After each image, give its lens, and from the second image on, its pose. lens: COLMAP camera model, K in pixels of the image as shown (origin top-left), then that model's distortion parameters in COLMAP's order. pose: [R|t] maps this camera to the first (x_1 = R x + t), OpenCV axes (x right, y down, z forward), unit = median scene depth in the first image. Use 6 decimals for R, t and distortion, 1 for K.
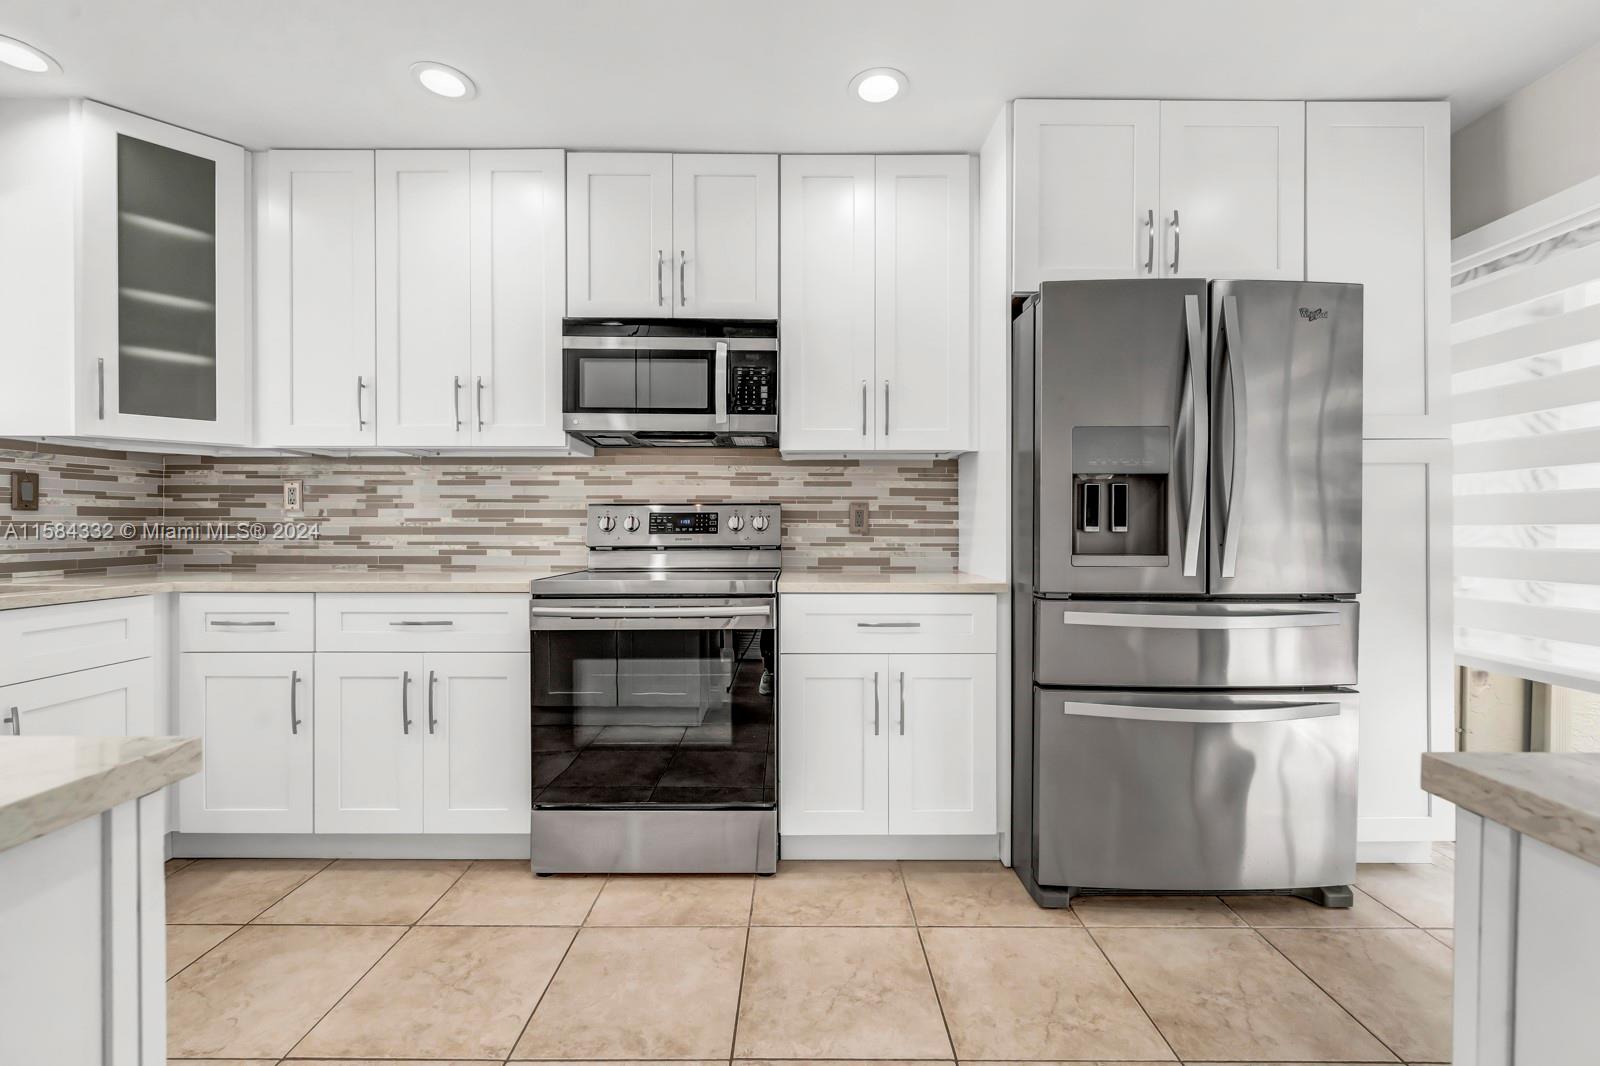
lens RADIAL K [[663.4, 0, 800.0], [0, 663.4, 532.0], [0, 0, 1]] dist [0.002066, -0.000188]
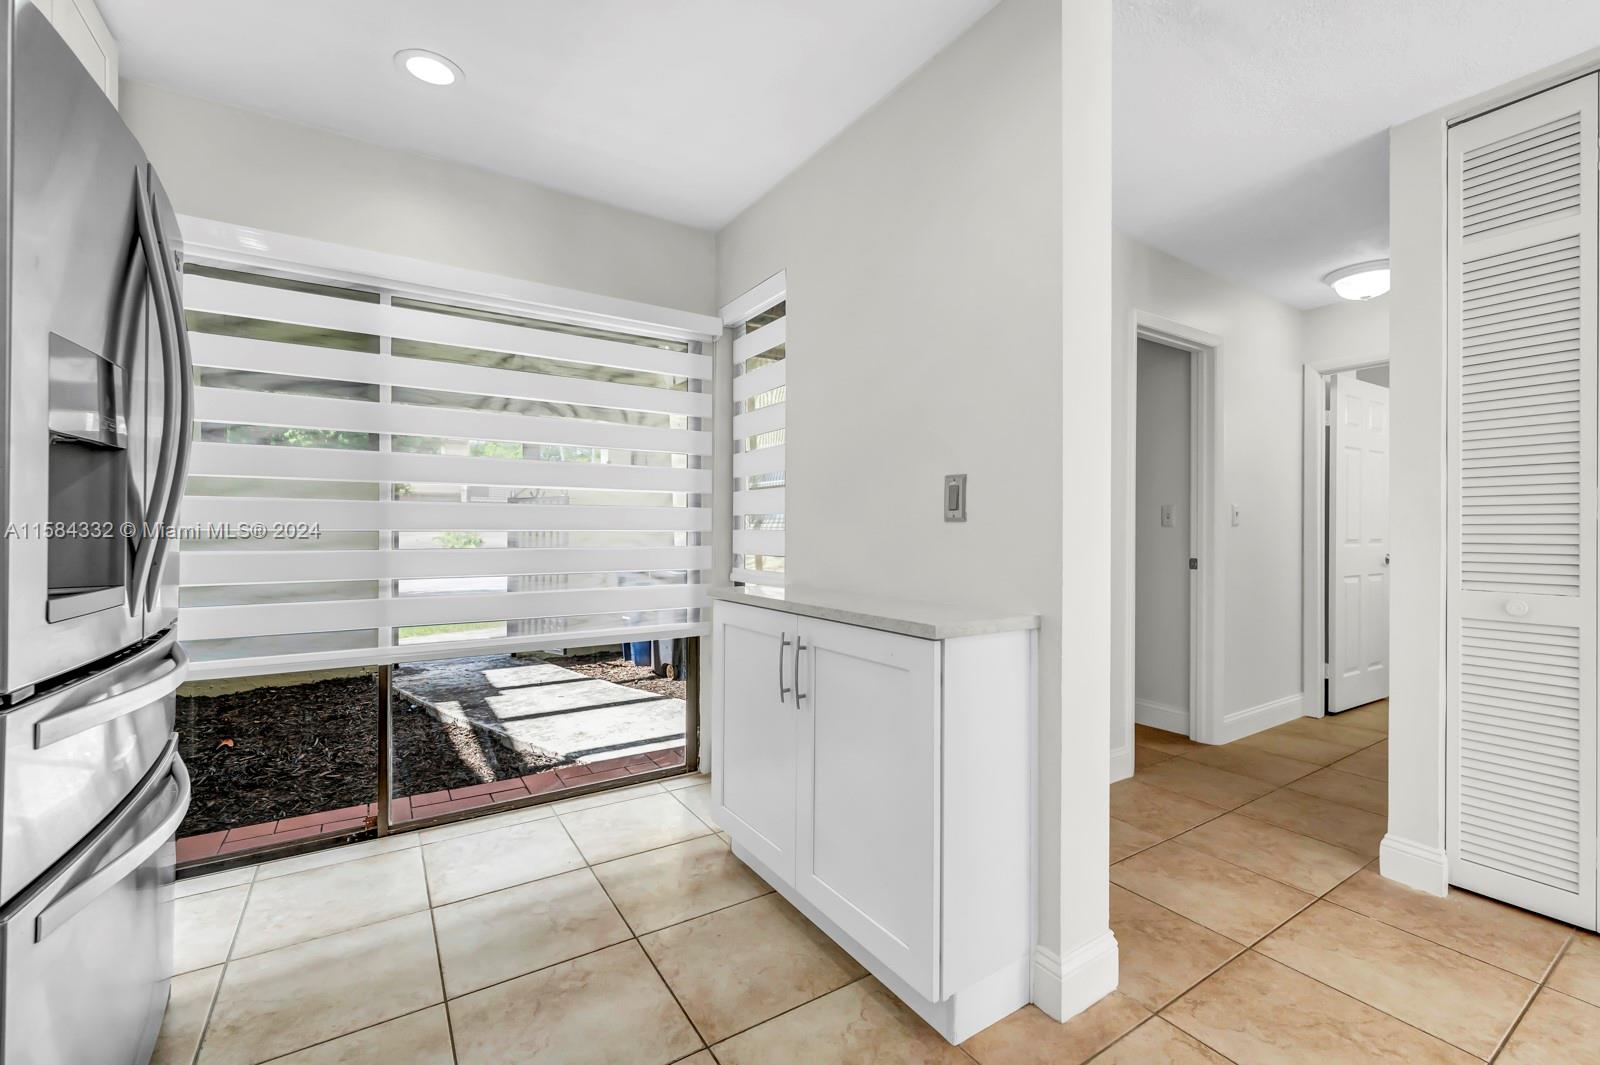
lens RADIAL K [[665.3, 0, 796.3], [0, 665.3, 532.0], [0, 0, 1]] dist [0.003386, -0.001860]
pose [[-0.542107, -0.002659, 0.840305, -0.213933], [0.001581, 0.999990, 0.004185, -0.012302], [-0.840308, 0.003597, -0.542098, 0.608420]]
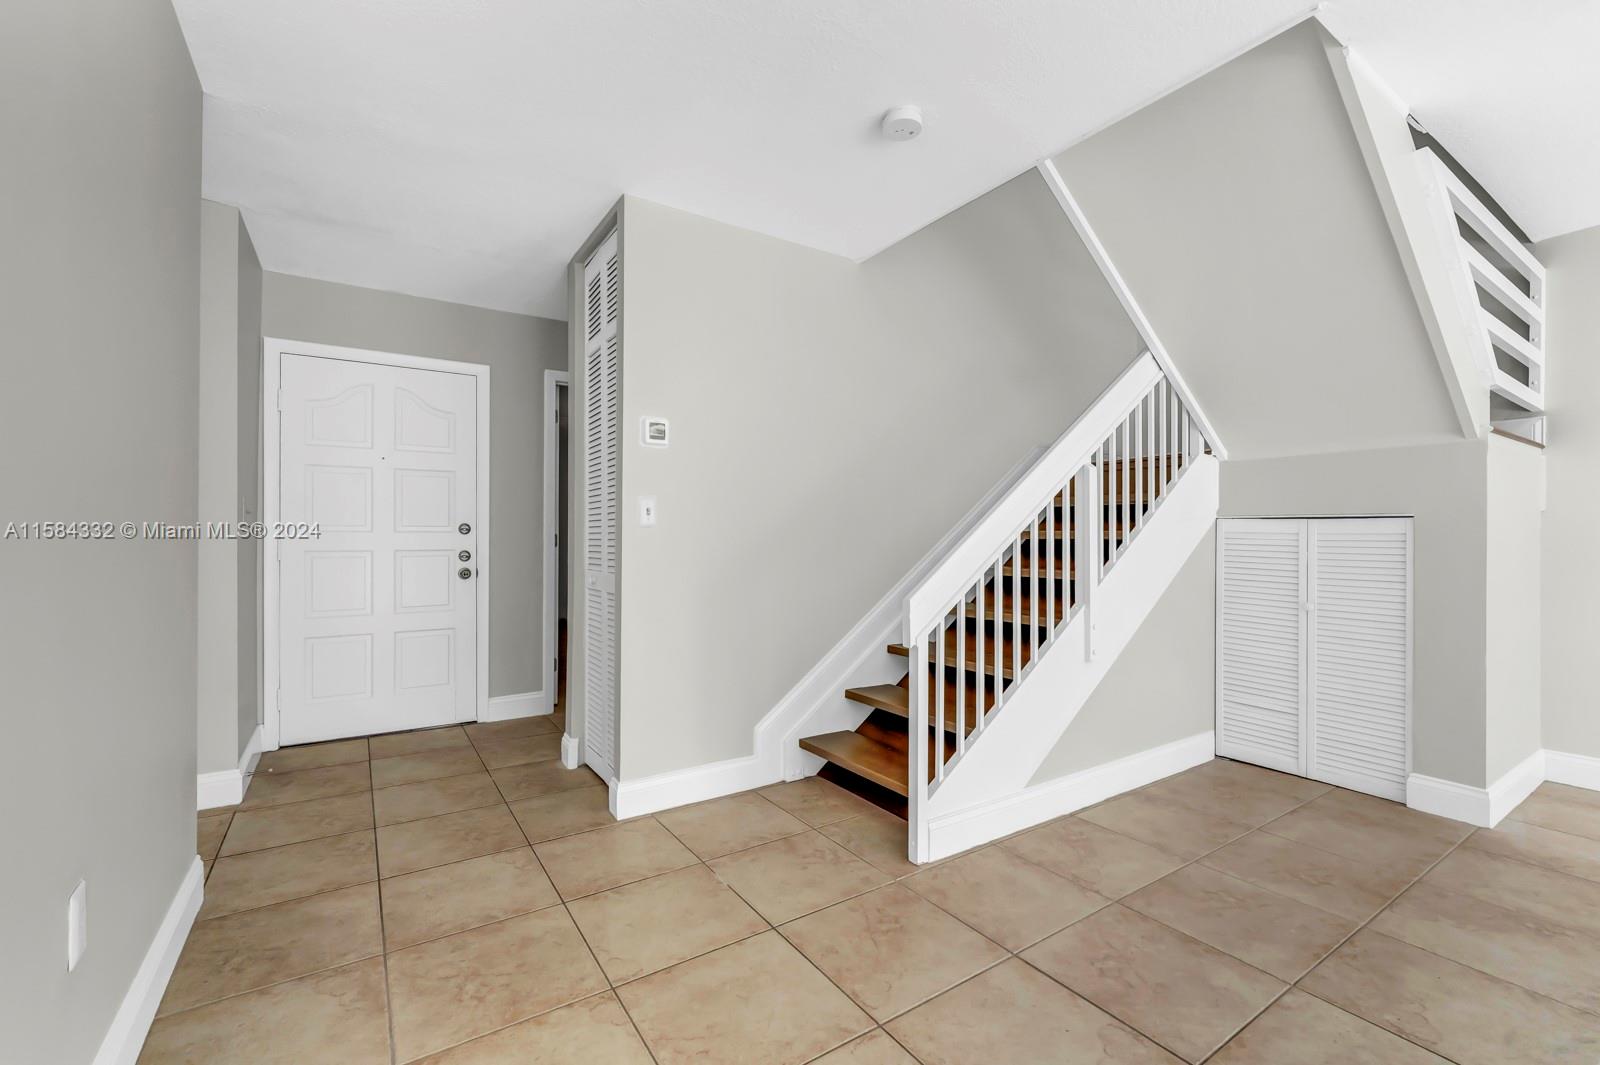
lens RADIAL K [[665.3, 0, 799.5], [0, 665.3, 534.6], [0, 0, 1]] dist [0.003386, -0.001860]
pose [[-0.559620, -0.005119, 0.828734, -1.331944], [-0.002554, 0.999987, 0.004451, -0.010075], [-0.828745, 0.000374, -0.559626, -0.220025]]
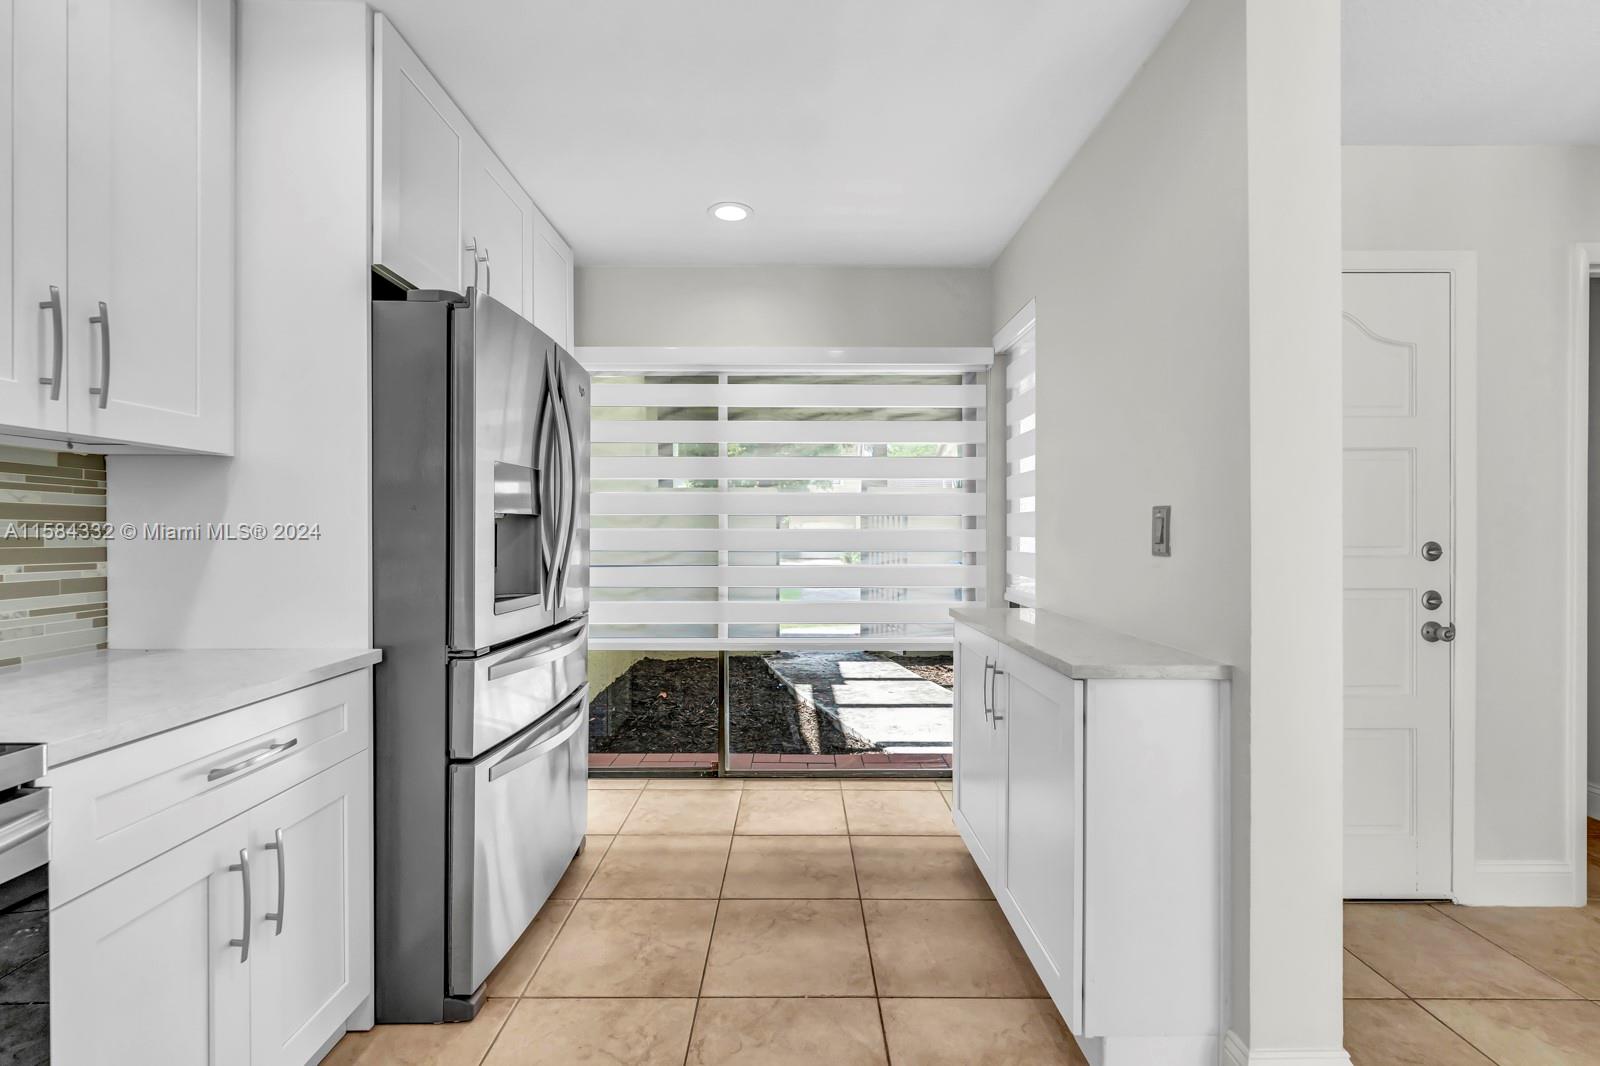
lens RADIAL K [[663.4, 0, 800.2], [0, 663.4, 536.0], [0, 0, 1]] dist [0.002066, -0.000188]
pose [[-0.006407, -0.003643, 0.999973, -0.373821], [0.003736, 0.999986, 0.003667, -0.044219], [-0.999972, 0.003759, -0.006393, 0.444342]]
